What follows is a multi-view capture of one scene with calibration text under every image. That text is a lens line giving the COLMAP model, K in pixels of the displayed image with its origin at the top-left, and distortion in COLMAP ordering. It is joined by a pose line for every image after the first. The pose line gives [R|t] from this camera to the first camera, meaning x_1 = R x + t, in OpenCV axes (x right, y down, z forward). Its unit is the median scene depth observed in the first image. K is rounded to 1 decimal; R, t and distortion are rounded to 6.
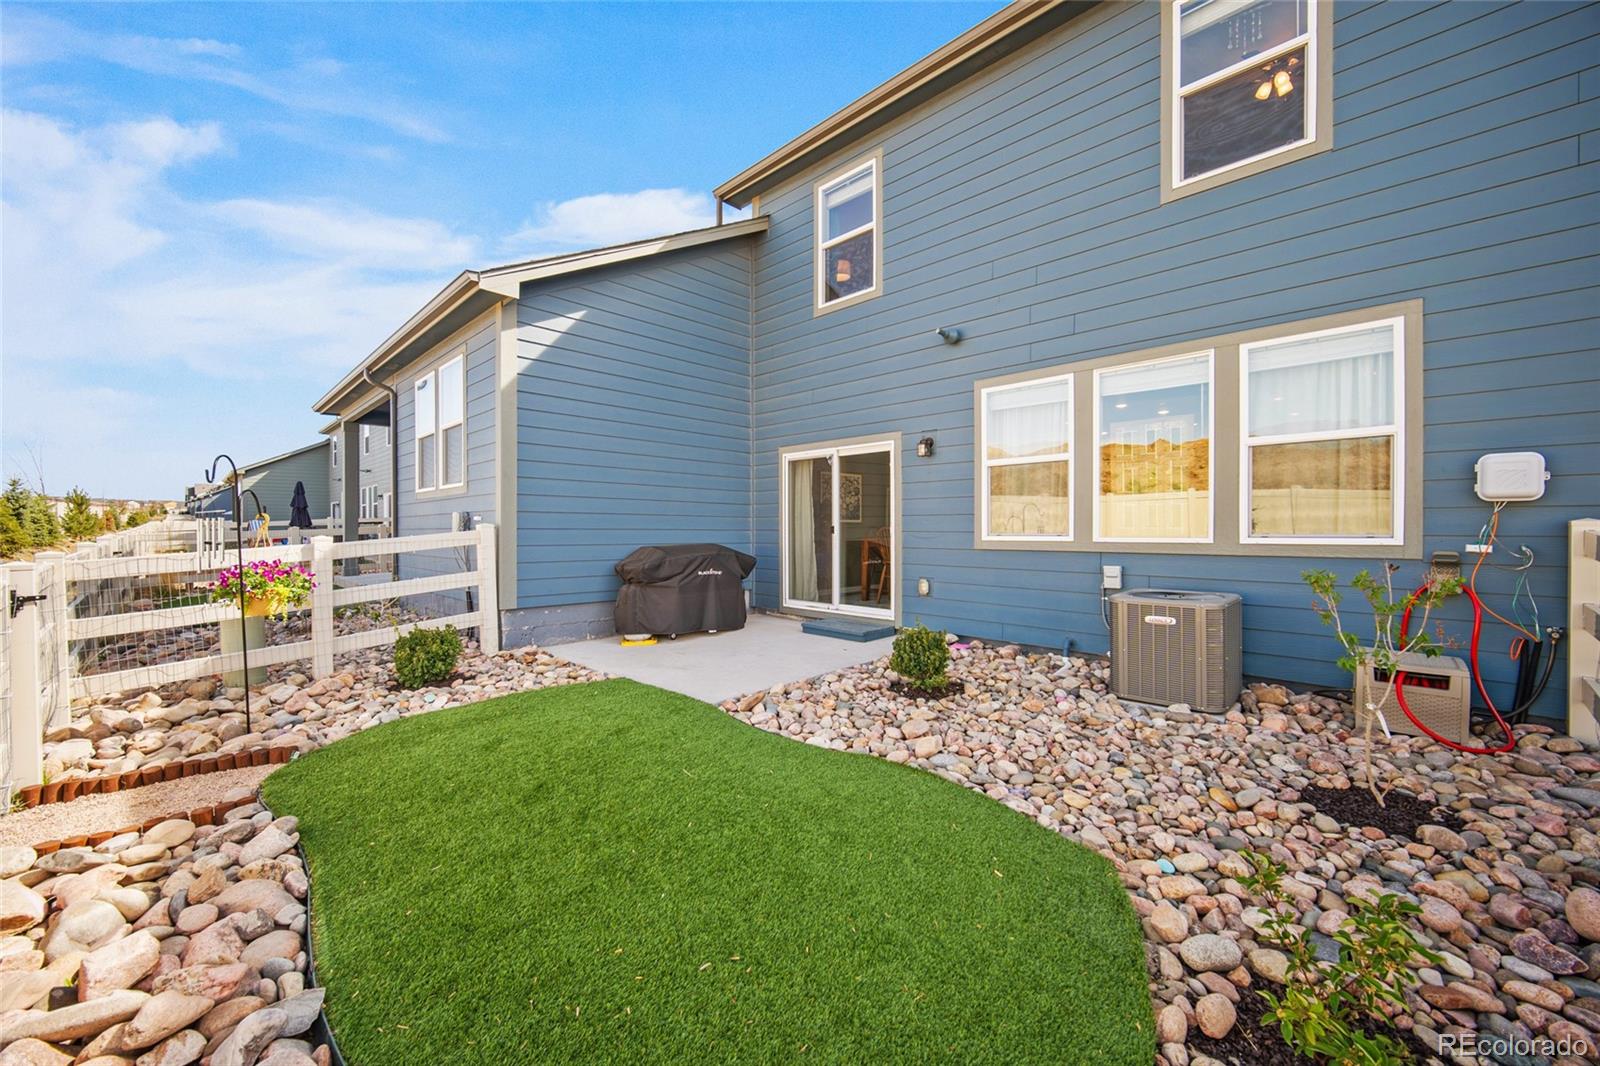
lens RADIAL K [[631.4, 0, 801.5], [0, 631.4, 514.7], [0, 0, 1]] dist [-0.001561, 0.000954]
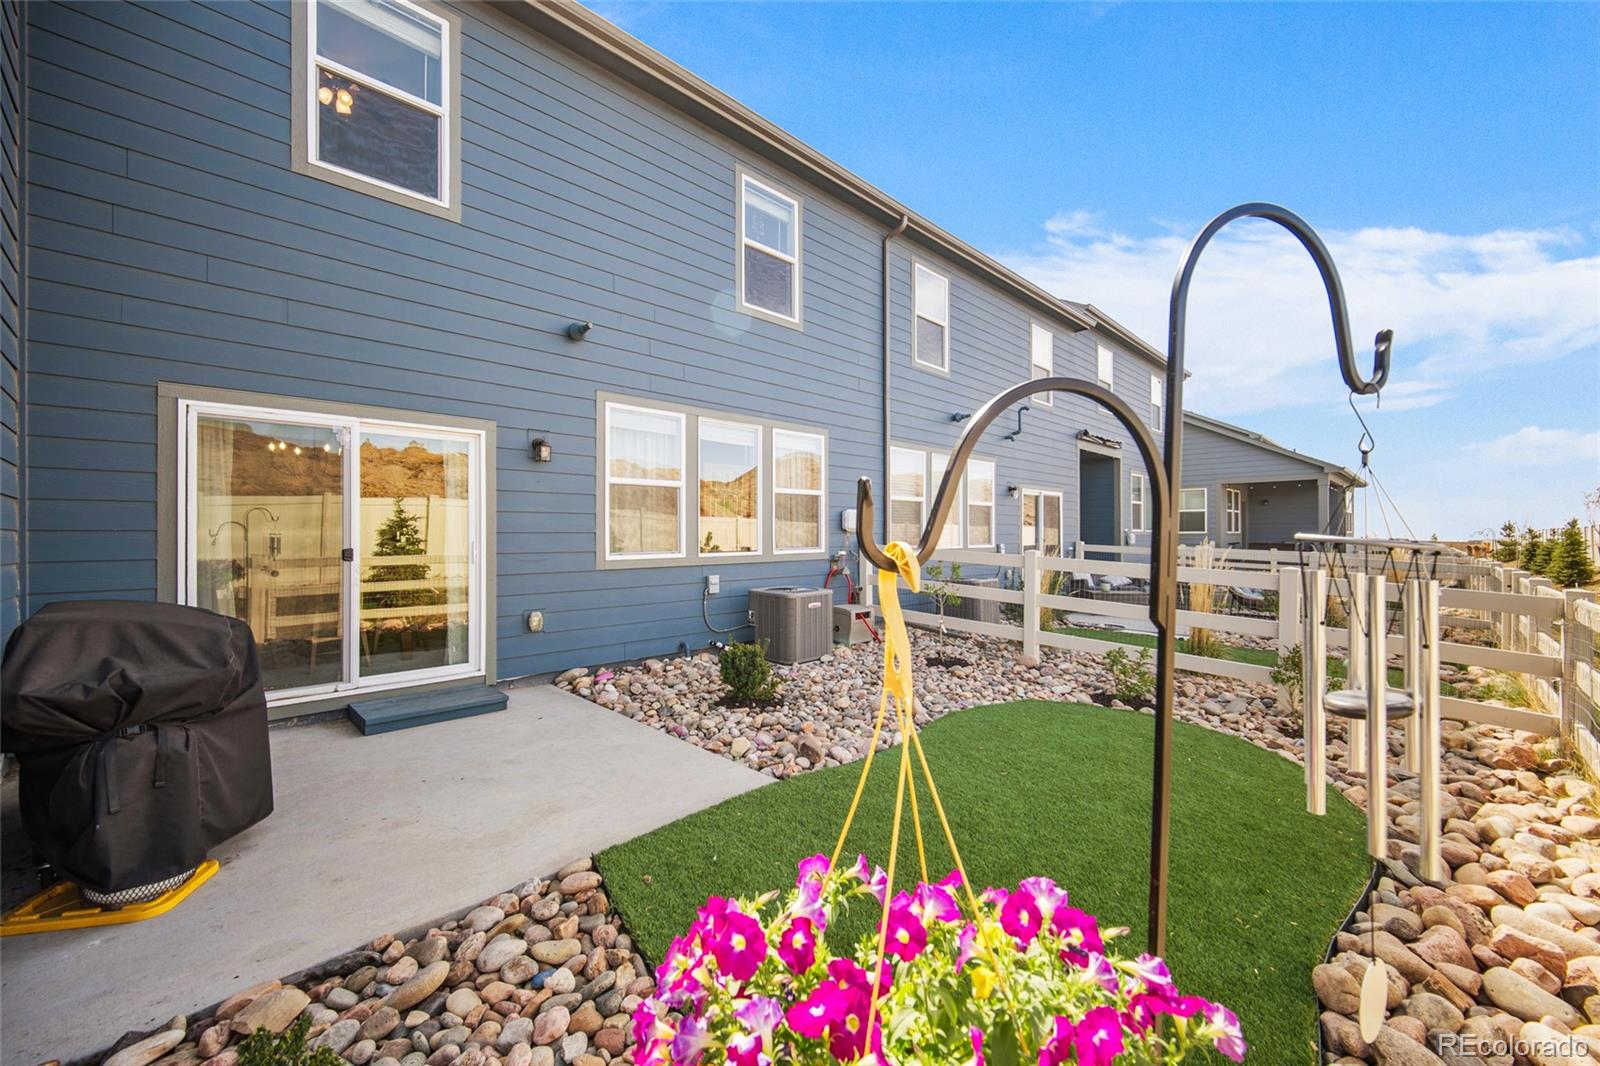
lens RADIAL K [[690.7, 0, 800.5], [0, 690.7, 544.8], [0, 0, 1]] dist [-0.000220, 0.000127]
pose [[-0.038340, 0.003985, 0.999257, -0.770261], [0.001382, 0.999991, -0.003935, 0.021433], [-0.999264, 0.001230, -0.038345, 0.749118]]
